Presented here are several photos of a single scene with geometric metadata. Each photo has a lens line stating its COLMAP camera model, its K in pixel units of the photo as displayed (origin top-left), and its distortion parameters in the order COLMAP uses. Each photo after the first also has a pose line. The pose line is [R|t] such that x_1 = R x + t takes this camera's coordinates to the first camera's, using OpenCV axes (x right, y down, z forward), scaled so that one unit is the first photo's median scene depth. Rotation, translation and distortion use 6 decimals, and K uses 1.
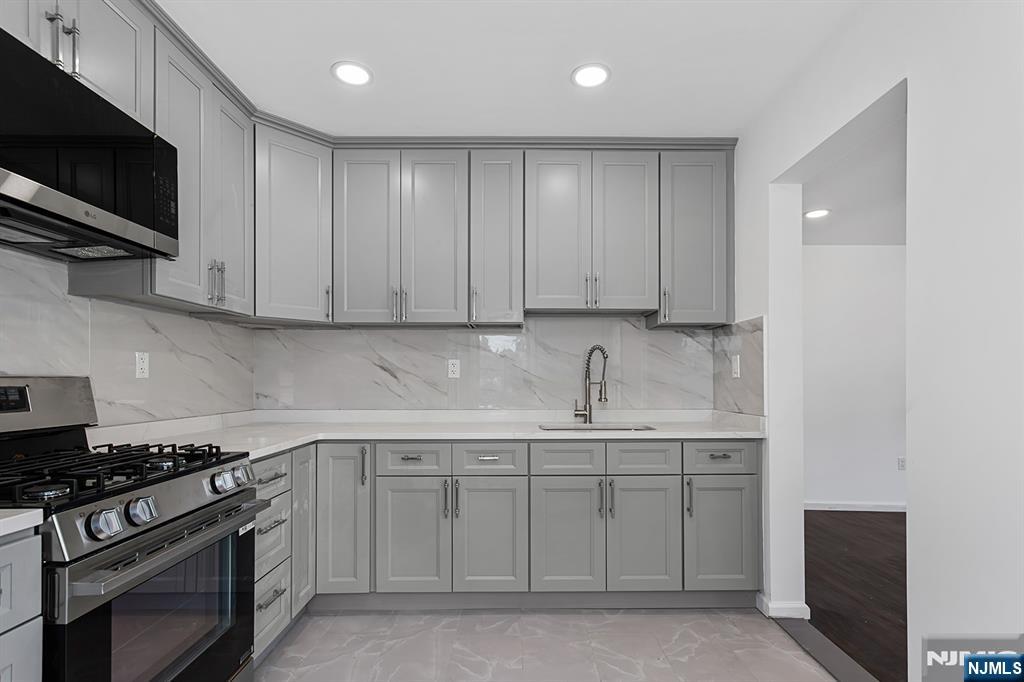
lens RADIAL K [[498.4, 0, 515.6], [0, 498.4, 383.9], [0, 0, 1]] dist [0.001104, 0.000738]
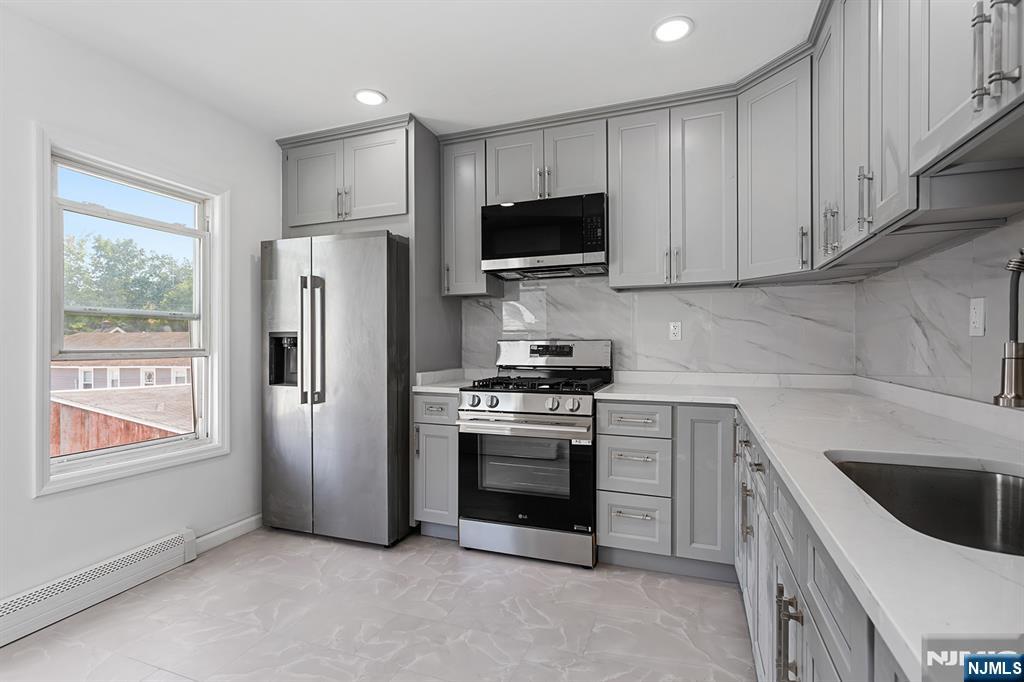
lens RADIAL K [[488.2, 0, 512.0], [0, 488.2, 341.0], [0, 0, 1]] dist [0.001291, 0.000242]
pose [[-0.351616, 0.000443, -0.936144, 0.621082], [-0.002434, 0.999996, 0.001388, -0.008400], [0.936141, 0.002766, -0.351614, 0.922368]]
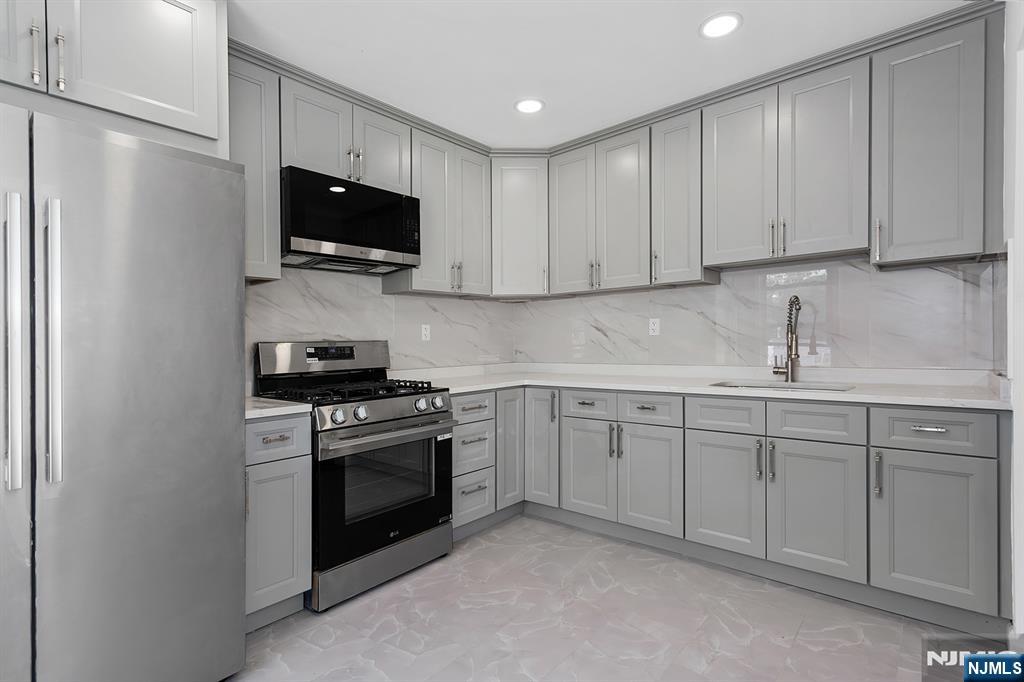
lens RADIAL K [[480.9, 0, 515.2], [0, 480.9, 345.0], [0, 0, 1]] dist [-0.003944, -0.000255]
pose [[0.756852, -0.009781, -0.653514, 0.424104], [0.014053, 0.999900, 0.001310, 0.004181], [0.653436, -0.010175, 0.756914, 0.012368]]
